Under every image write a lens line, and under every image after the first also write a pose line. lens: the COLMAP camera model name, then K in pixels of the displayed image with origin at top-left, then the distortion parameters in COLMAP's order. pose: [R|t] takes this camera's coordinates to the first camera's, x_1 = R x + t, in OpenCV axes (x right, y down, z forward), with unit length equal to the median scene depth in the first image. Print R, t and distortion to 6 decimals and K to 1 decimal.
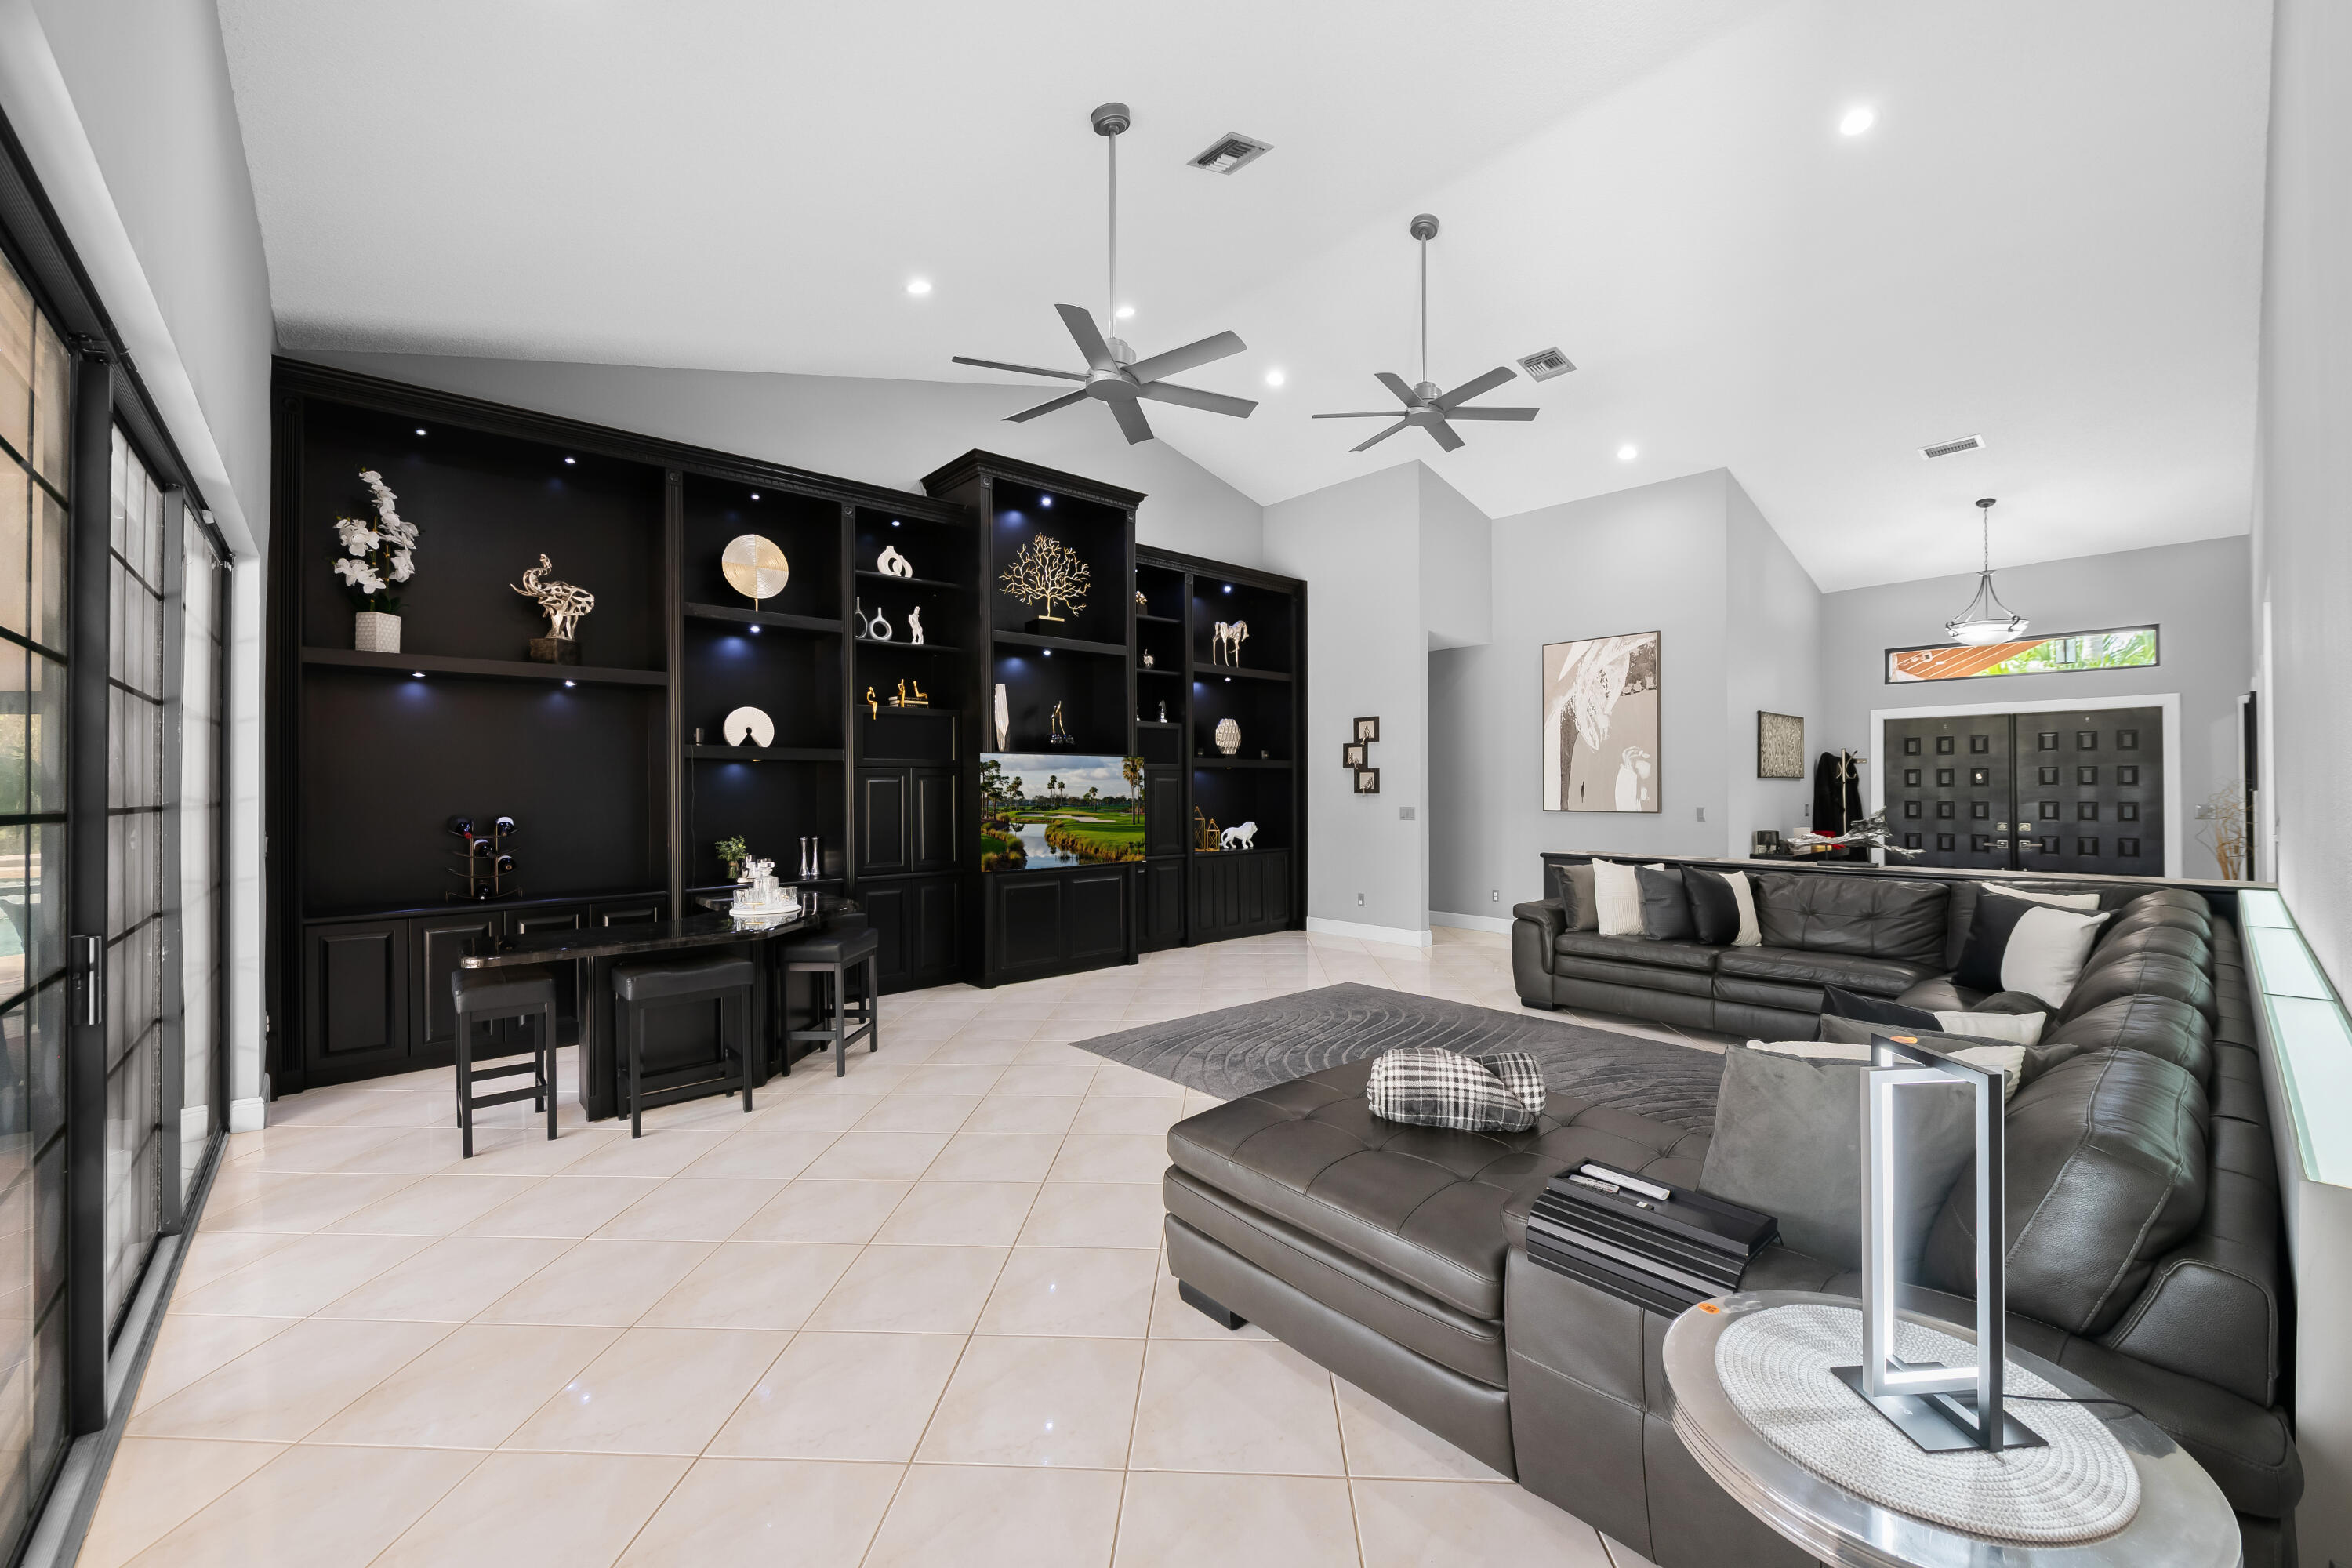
lens RADIAL K [[941.8, 0, 1186.0], [0, 941.8, 788.2], [0, 0, 1]] dist [-0.001986, -0.000768]
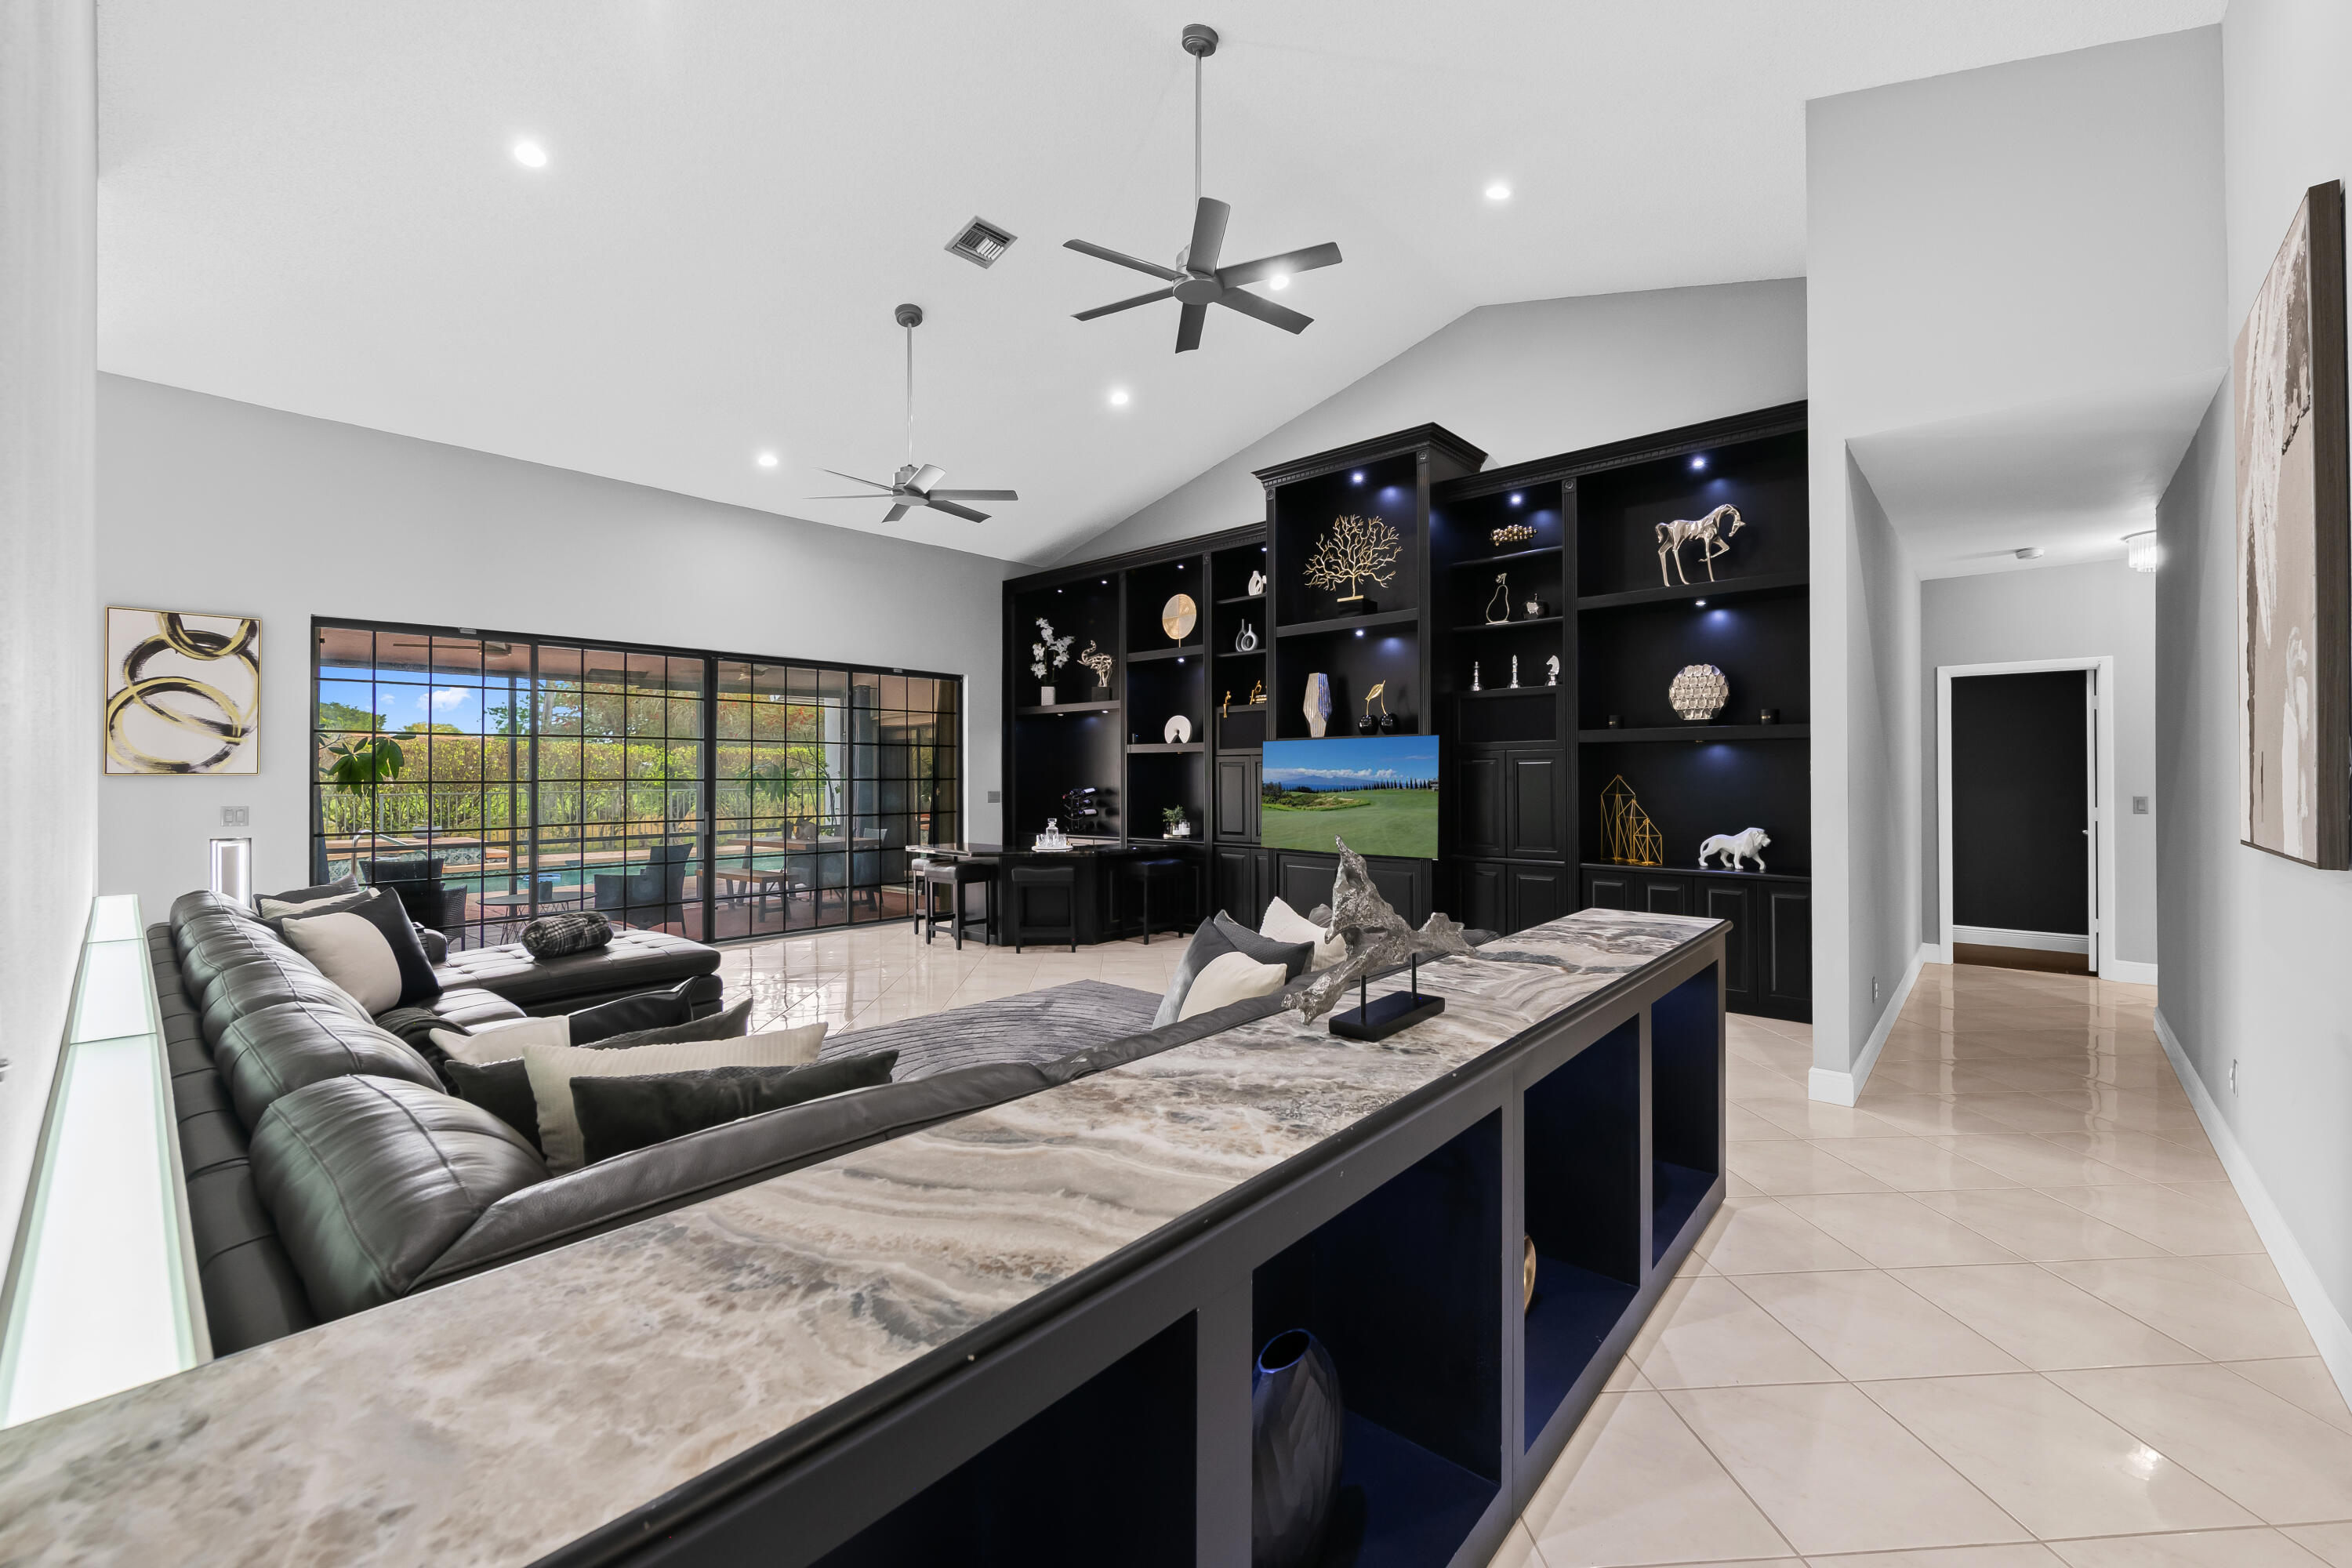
lens RADIAL K [[942.8, 0, 1173.4], [0, 942.8, 772.9], [0, 0, 1]] dist [-0.006612, -0.000753]
pose [[0.094987, 0.001187, -0.995478, 0.870082], [0.000325, 0.999999, 0.001223, -0.000898], [0.995478, -0.000440, 0.094986, 0.777950]]
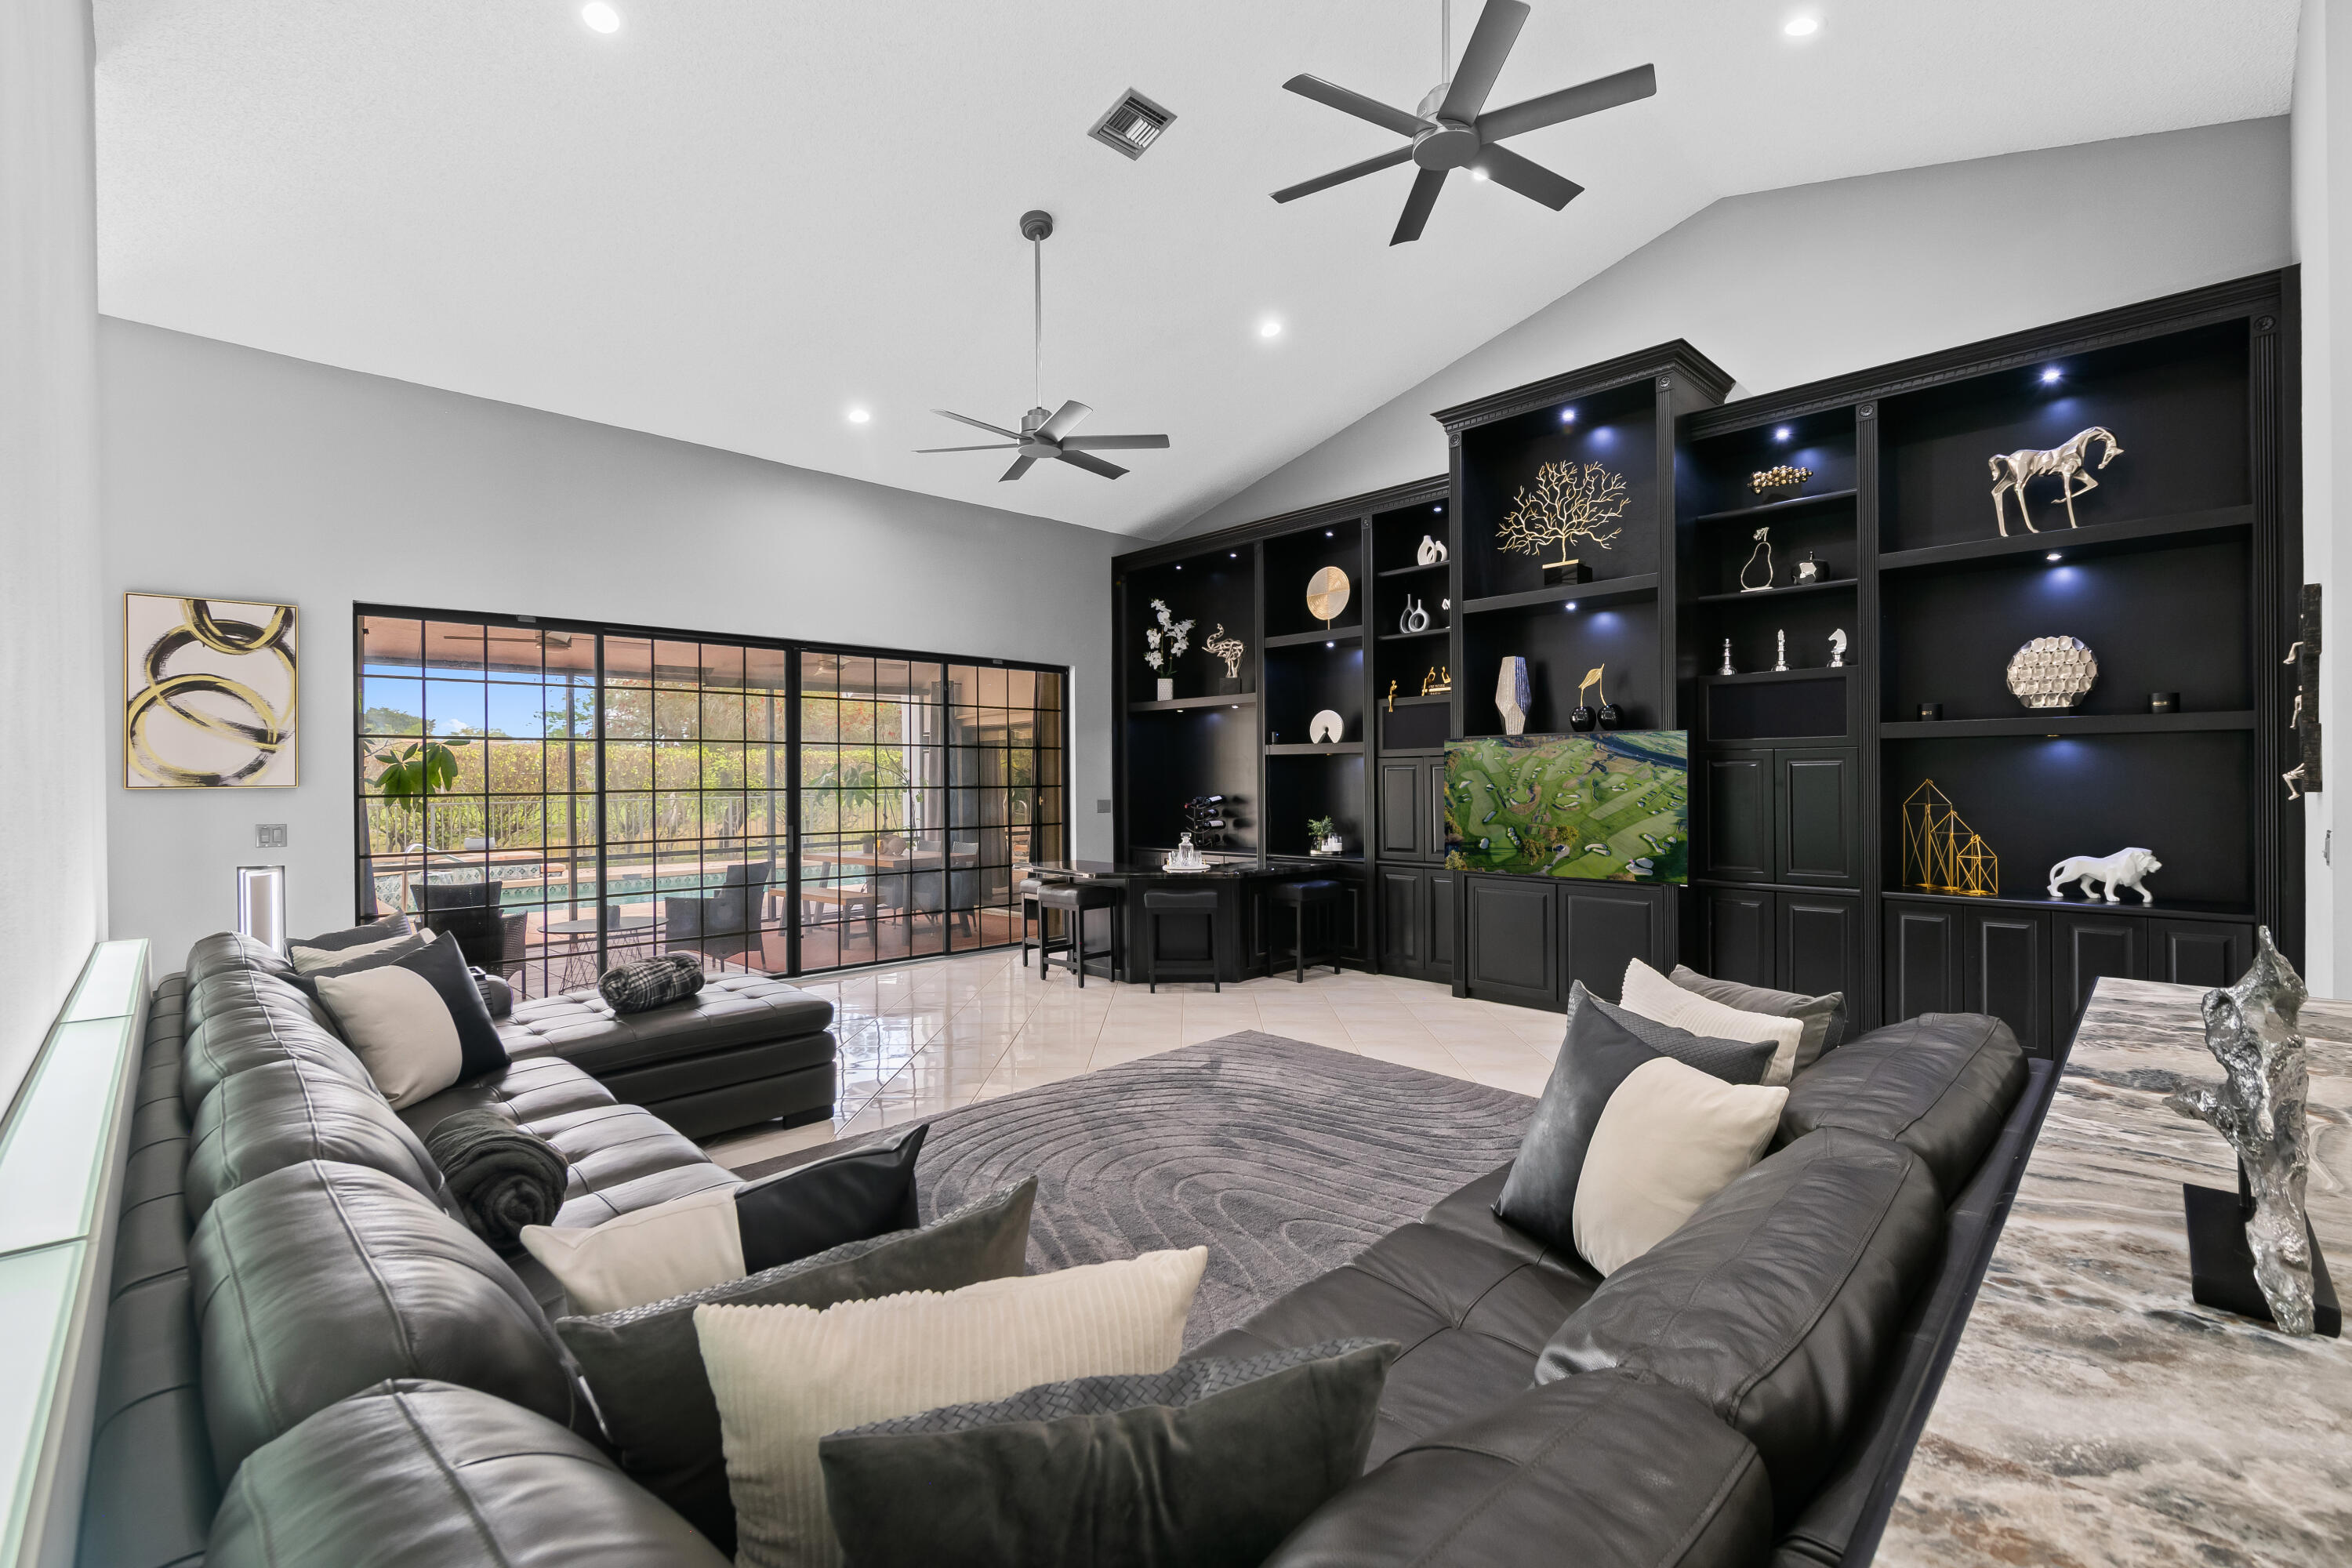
lens RADIAL K [[1013.5, 0, 1176.0], [0, 1013.5, 784.0], [0, 0, 1]] dist [-0.000841, -0.004414]
pose [[0.028352, 0.009743, -0.999551, 0.756266], [0.005570, 0.999935, 0.009905, -0.005016], [0.999582, -0.005848, 0.028296, 0.697854]]
